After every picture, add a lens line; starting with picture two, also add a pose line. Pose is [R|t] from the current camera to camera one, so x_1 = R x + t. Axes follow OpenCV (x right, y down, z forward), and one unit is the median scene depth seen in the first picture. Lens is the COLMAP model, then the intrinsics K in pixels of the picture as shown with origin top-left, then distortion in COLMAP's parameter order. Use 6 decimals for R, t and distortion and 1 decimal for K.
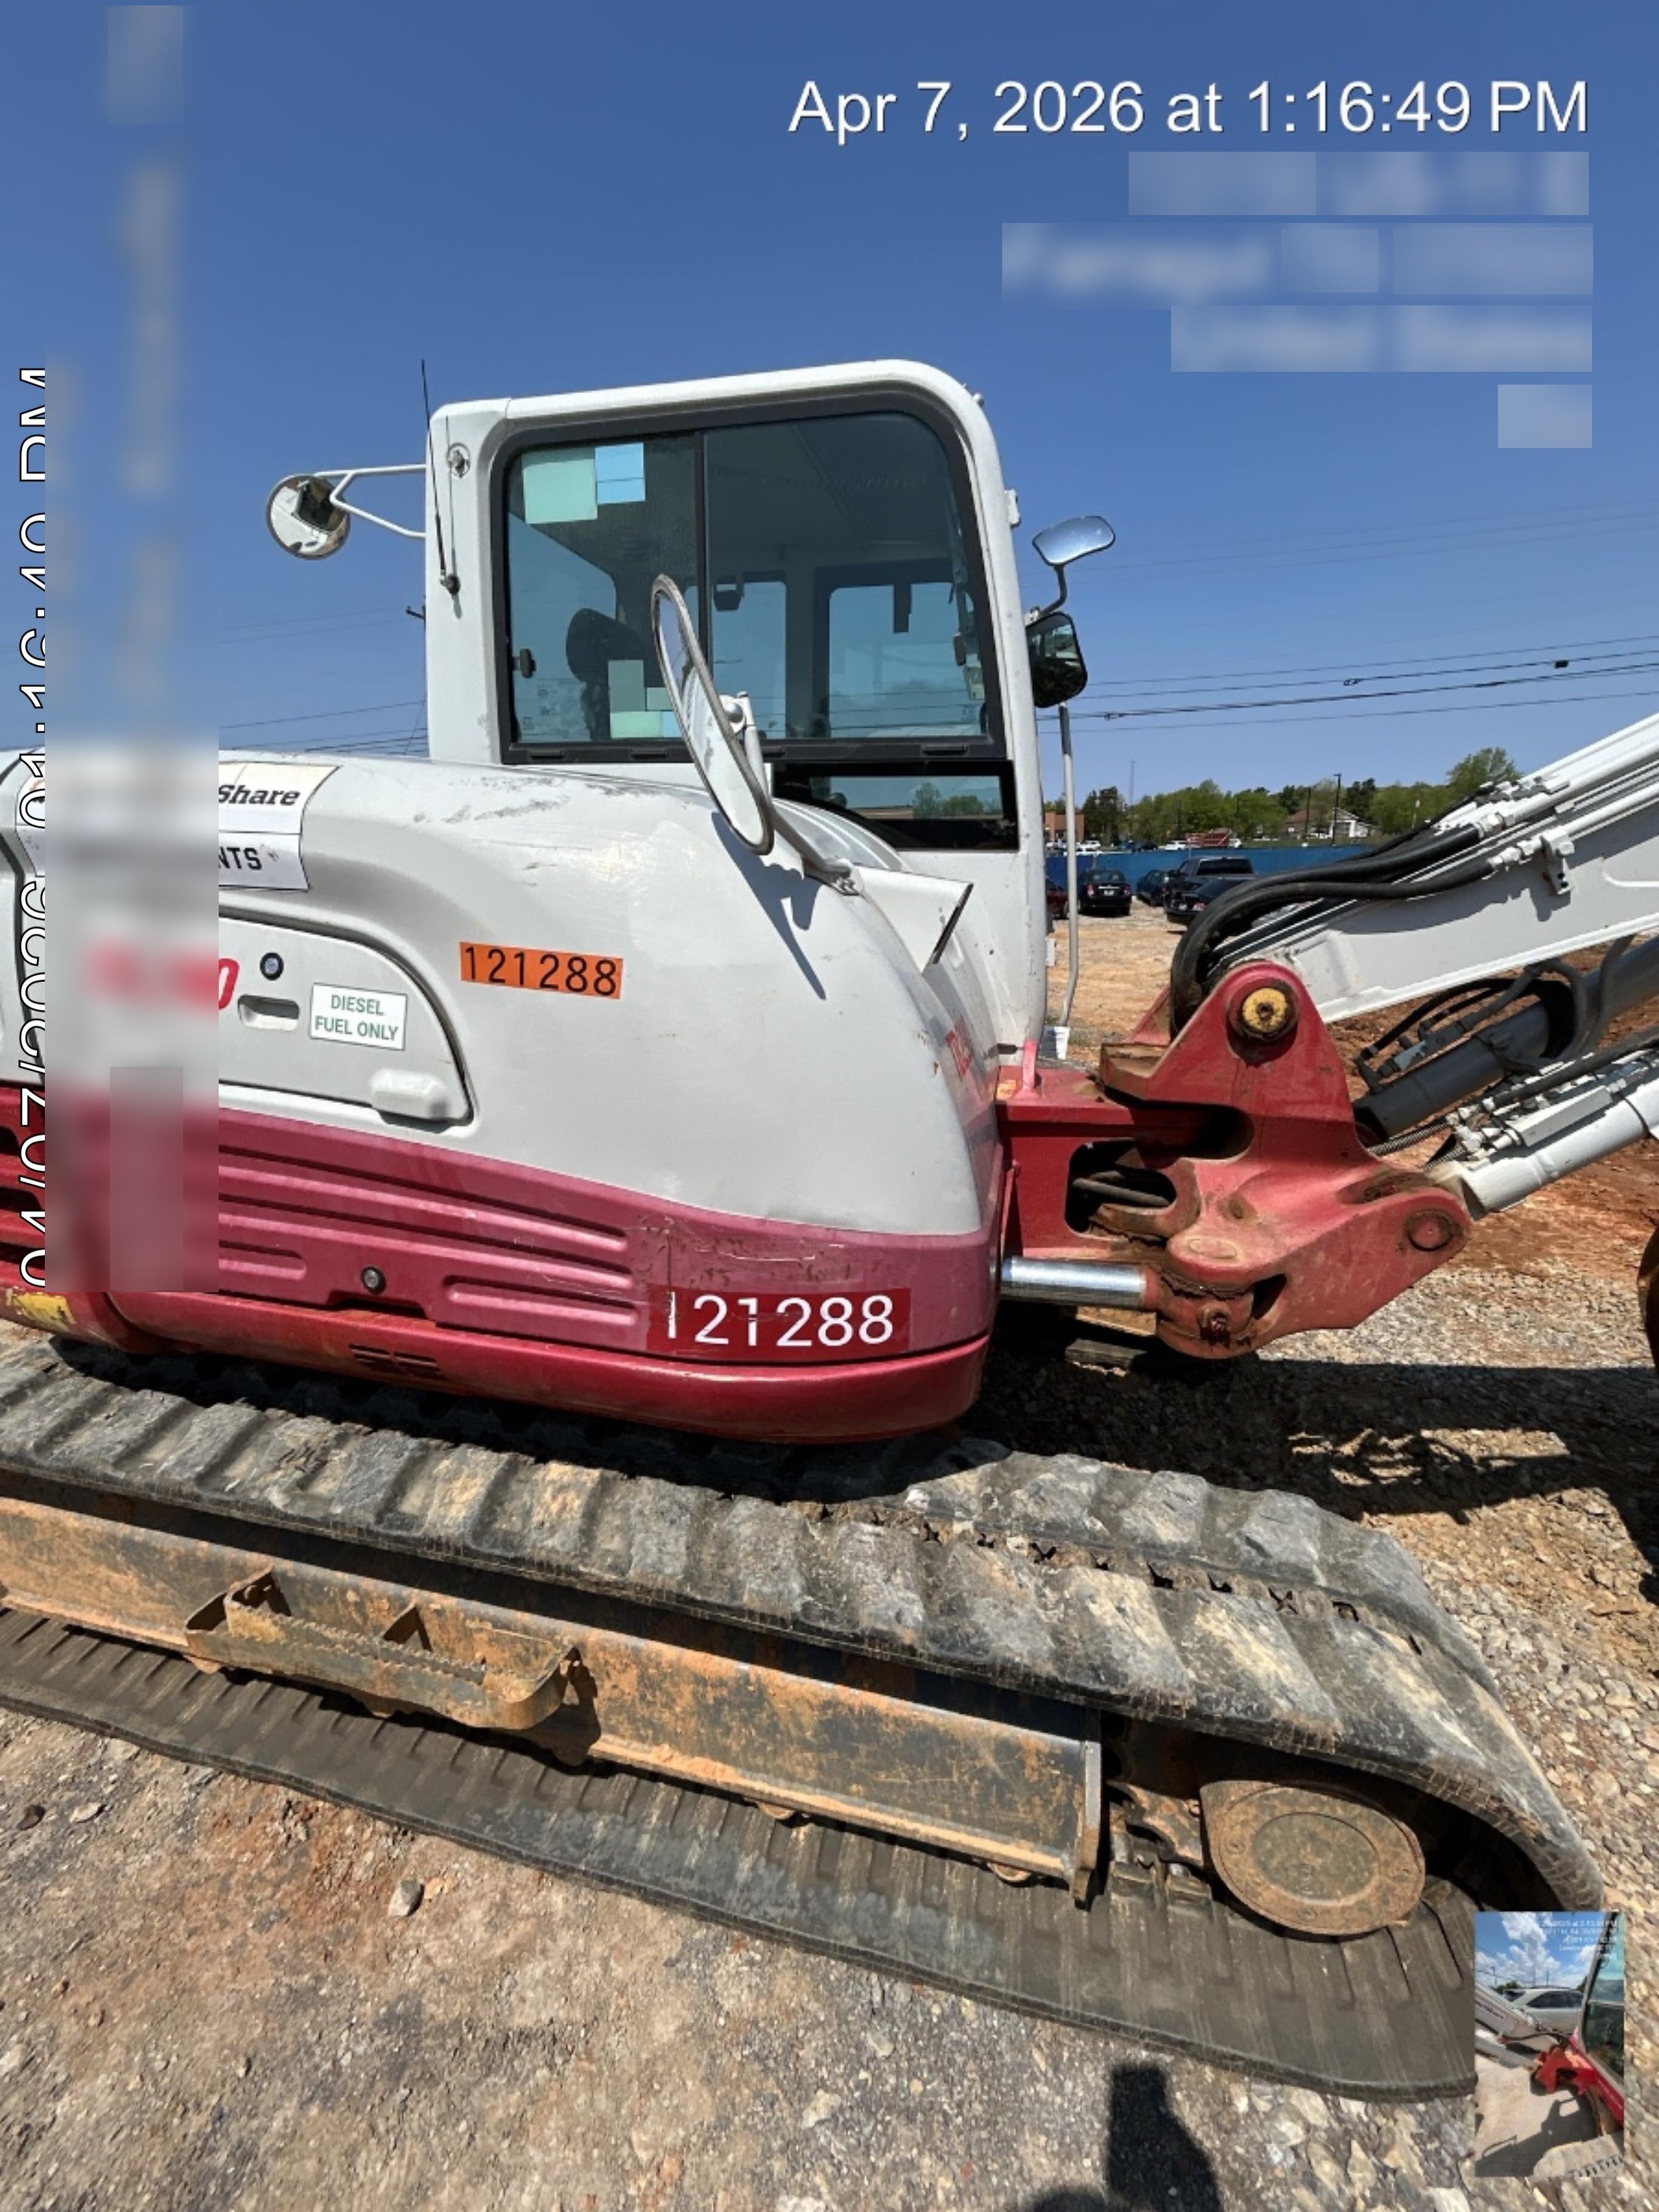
lens RADIAL K [[887.8, 0, 833.9], [0, 887.8, 1108.2], [0, 0, 1]] dist [-0.000742, 0.001422]
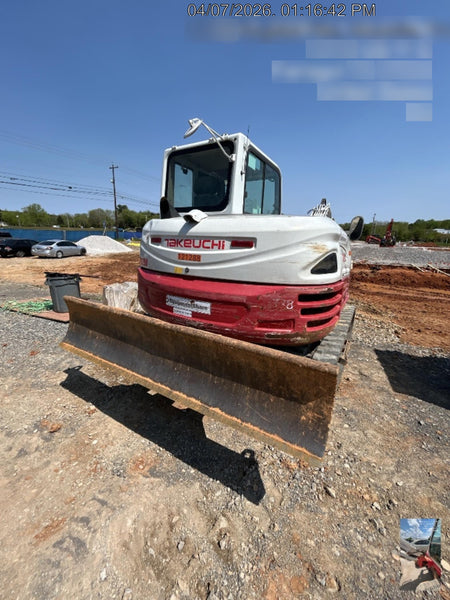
lens RADIAL K [[240.8, 0, 226.2], [0, 240.8, 300.6], [0, 0, 1]] dist [-0.000742, 0.001422]
pose [[0.303802, -0.219557, 0.927092, -2.404886], [0.224602, 0.962163, 0.154262, -0.277241], [-0.925883, 0.161361, 0.341620, 1.108422]]
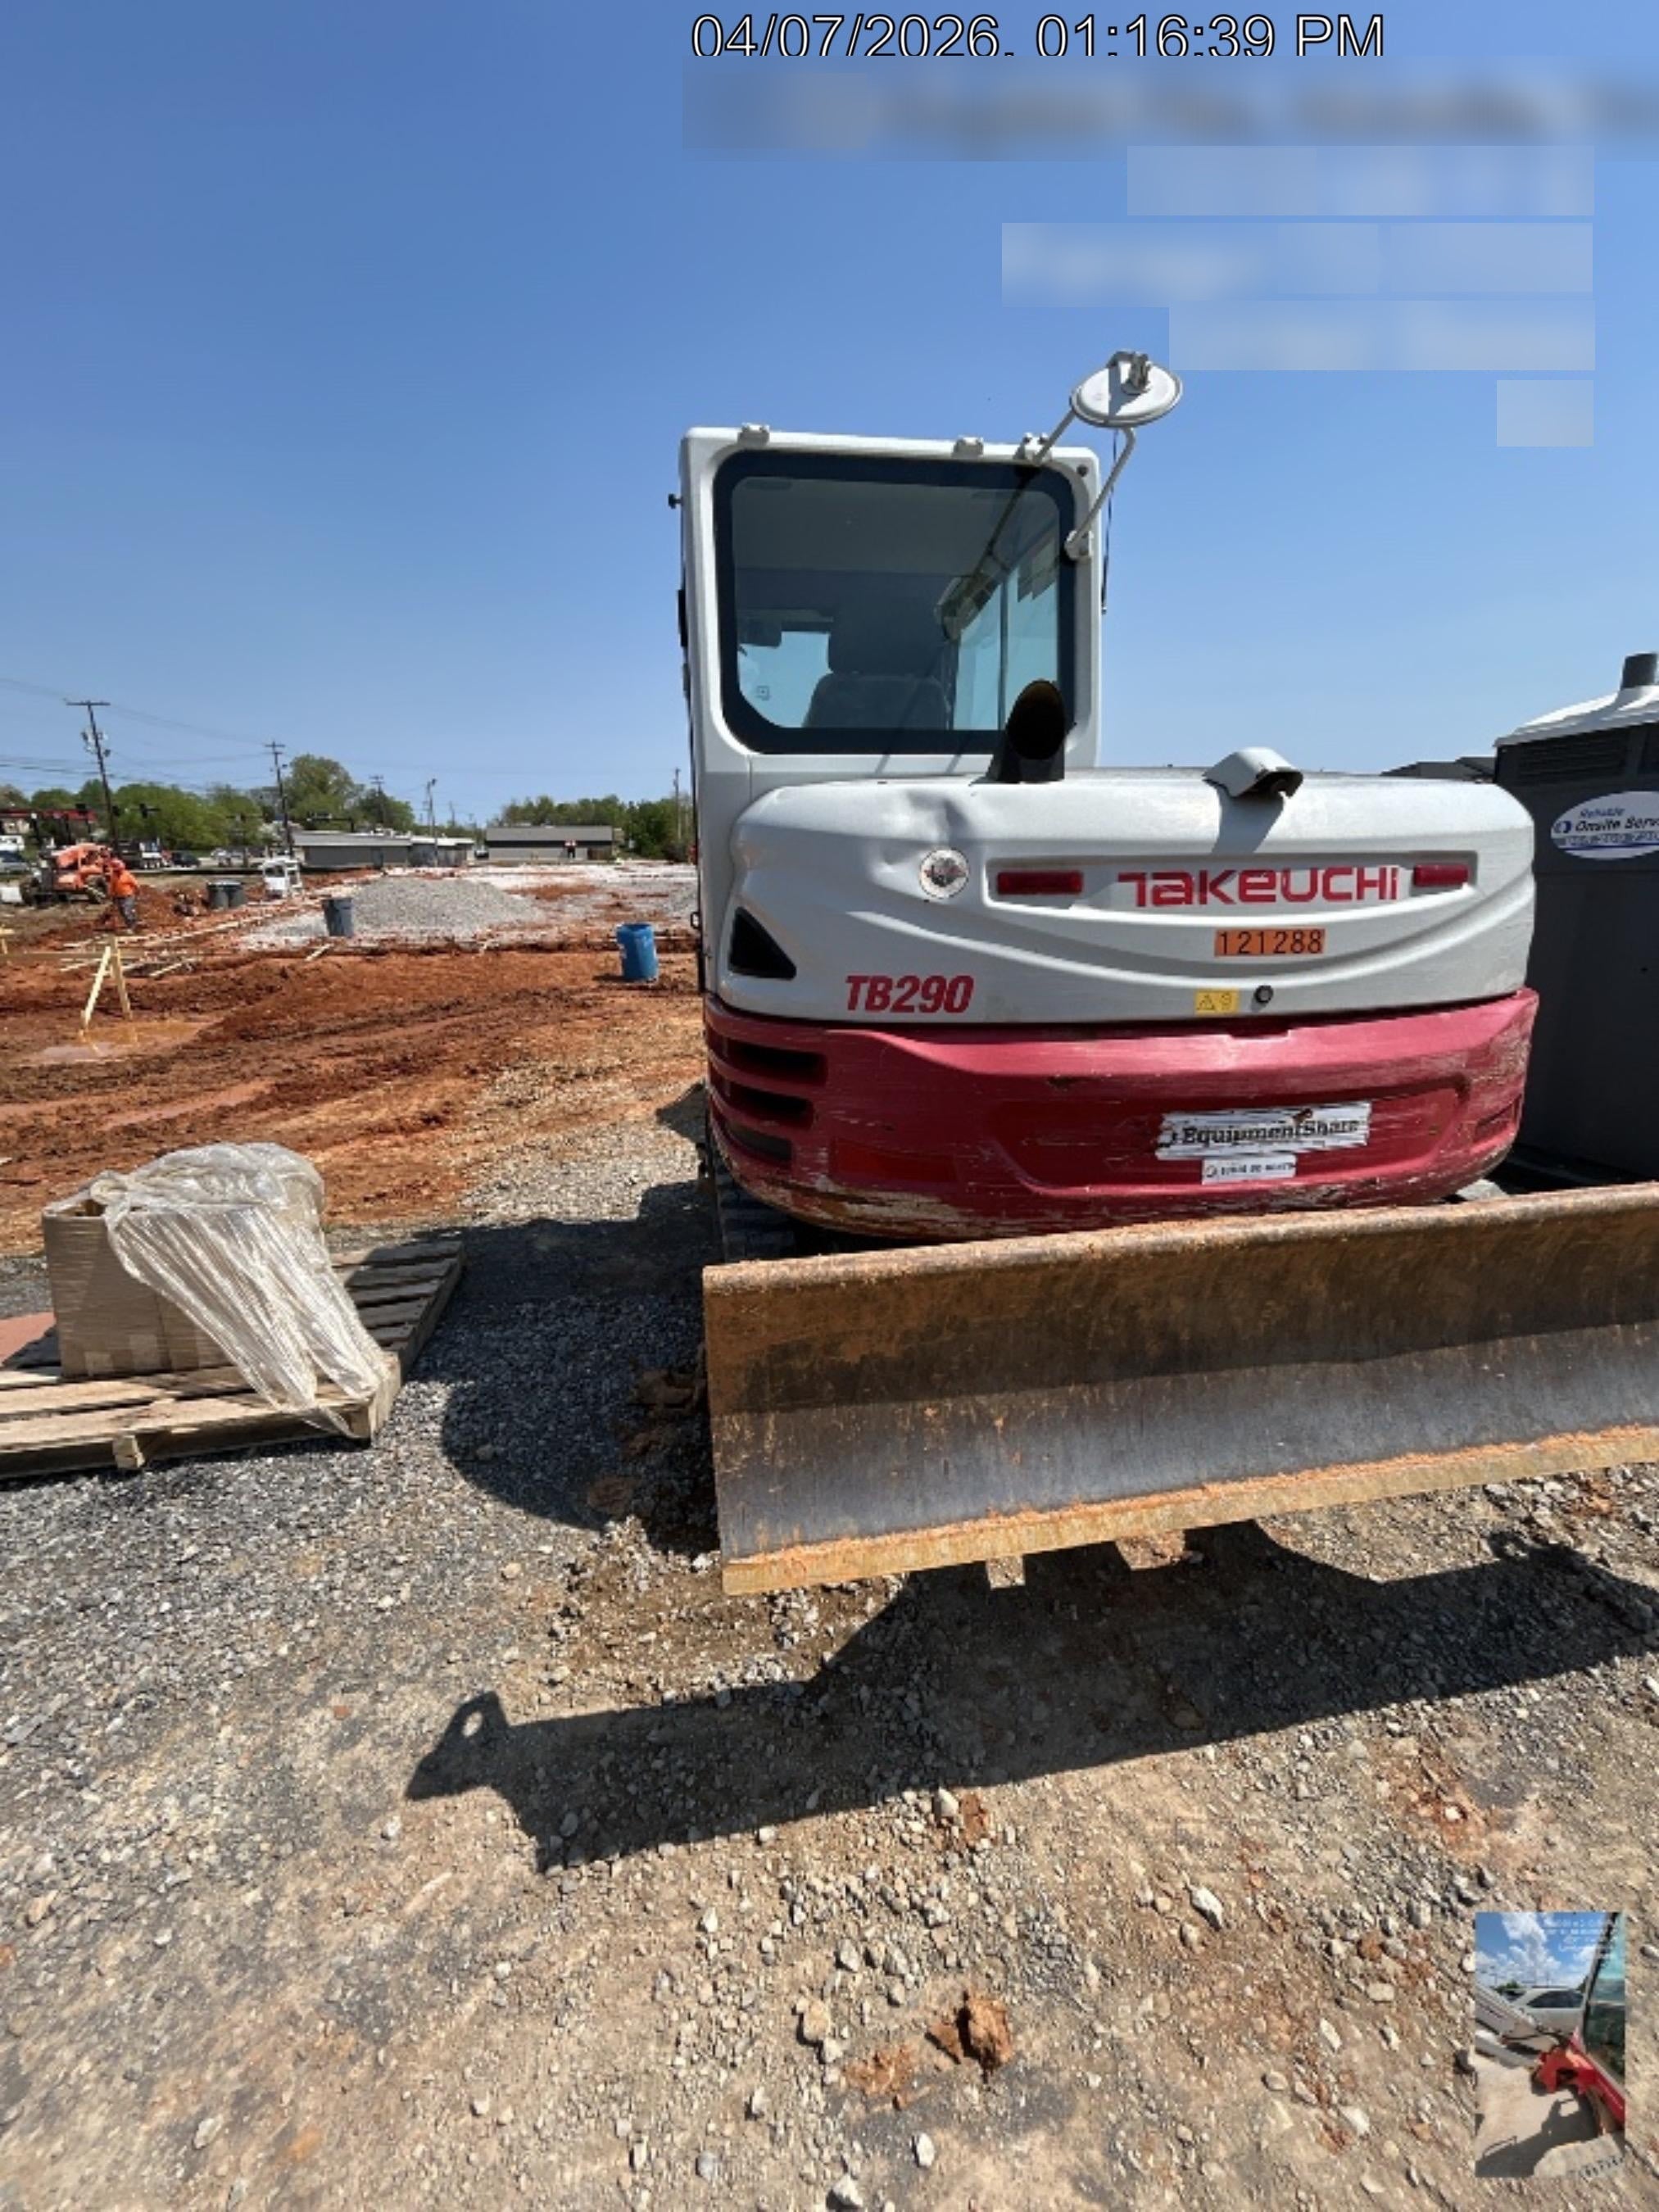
lens RADIAL K [[887.8, 0, 833.9], [0, 887.8, 1108.2], [0, 0, 1]] dist [-0.000742, 0.001422]
pose [[-0.388117, -0.229929, 0.892467, -2.086565], [0.265234, 0.899541, 0.347097, -0.717904], [-0.882619, 0.371427, -0.288142, 2.656387]]
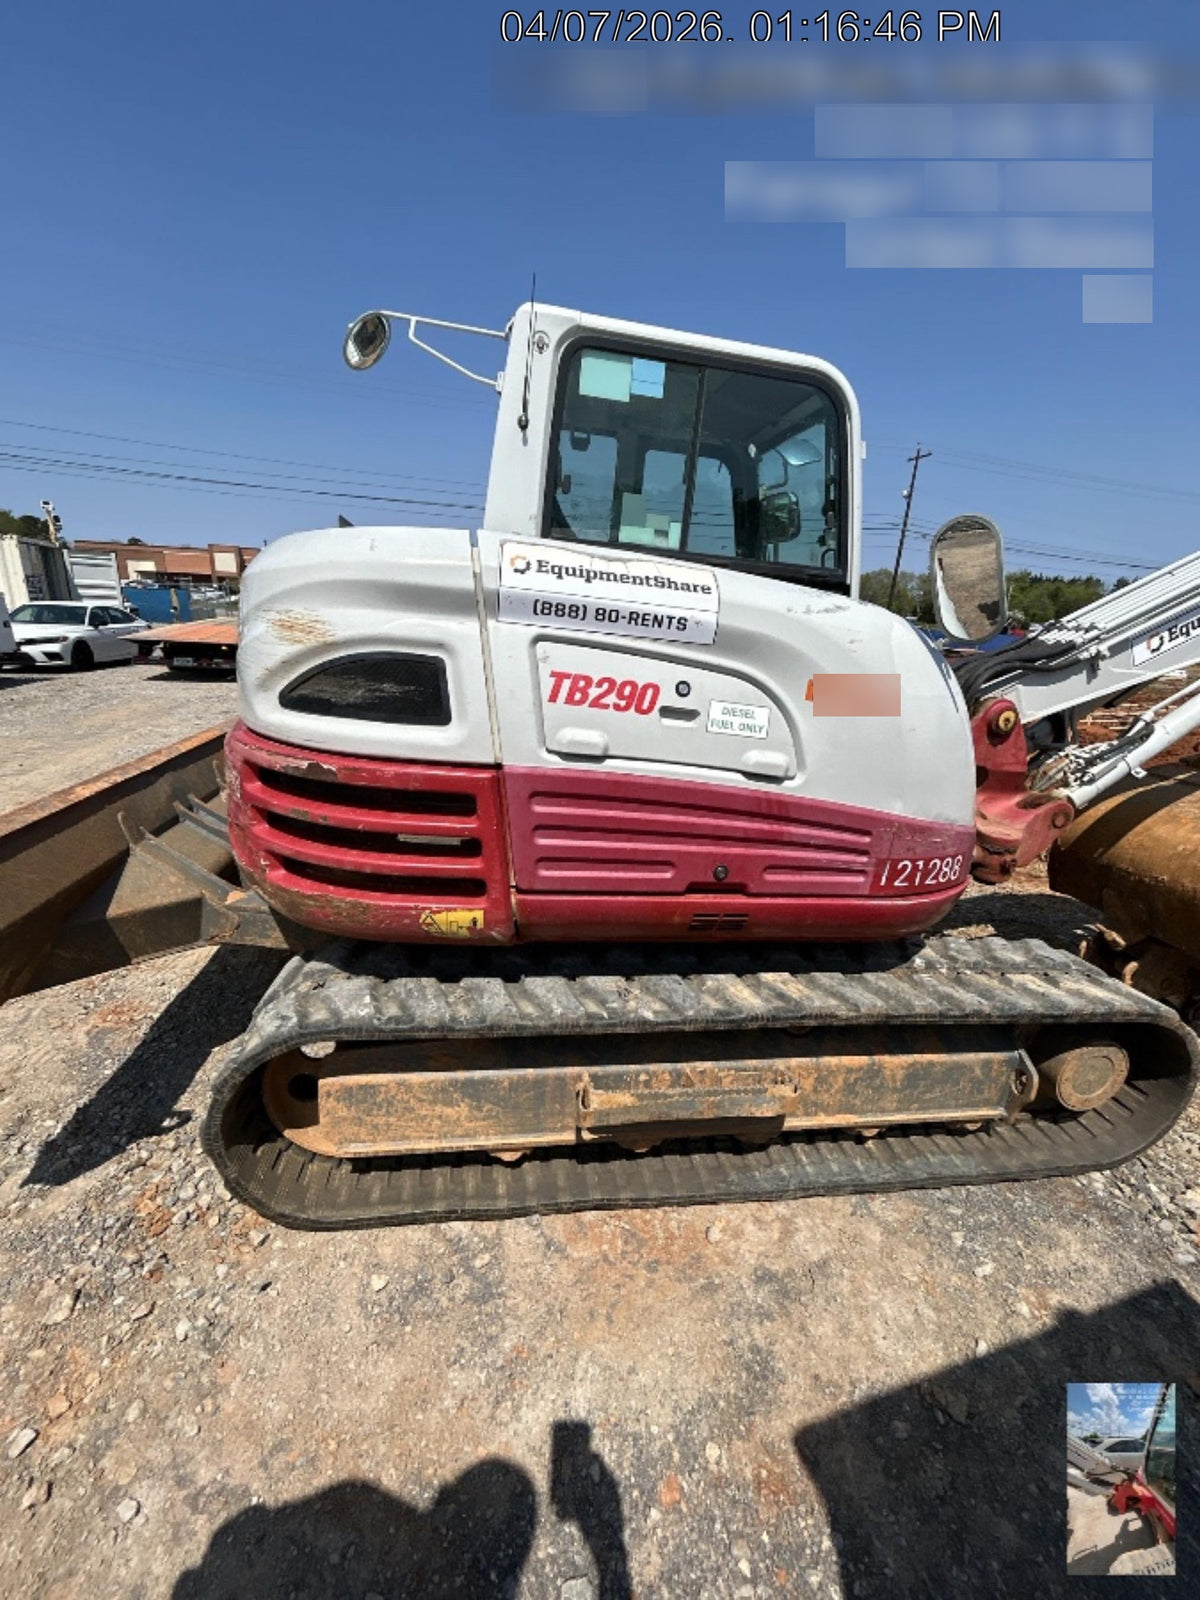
lens RADIAL K [[642.2, 0, 603.2], [0, 642.2, 801.6], [0, 0, 1]] dist [-0.000742, 0.001422]
pose [[0.916388, -0.039721, 0.398315, -1.084394], [0.031650, 0.999139, 0.026822, 0.013066], [-0.399037, -0.011972, 0.916856, -0.042614]]
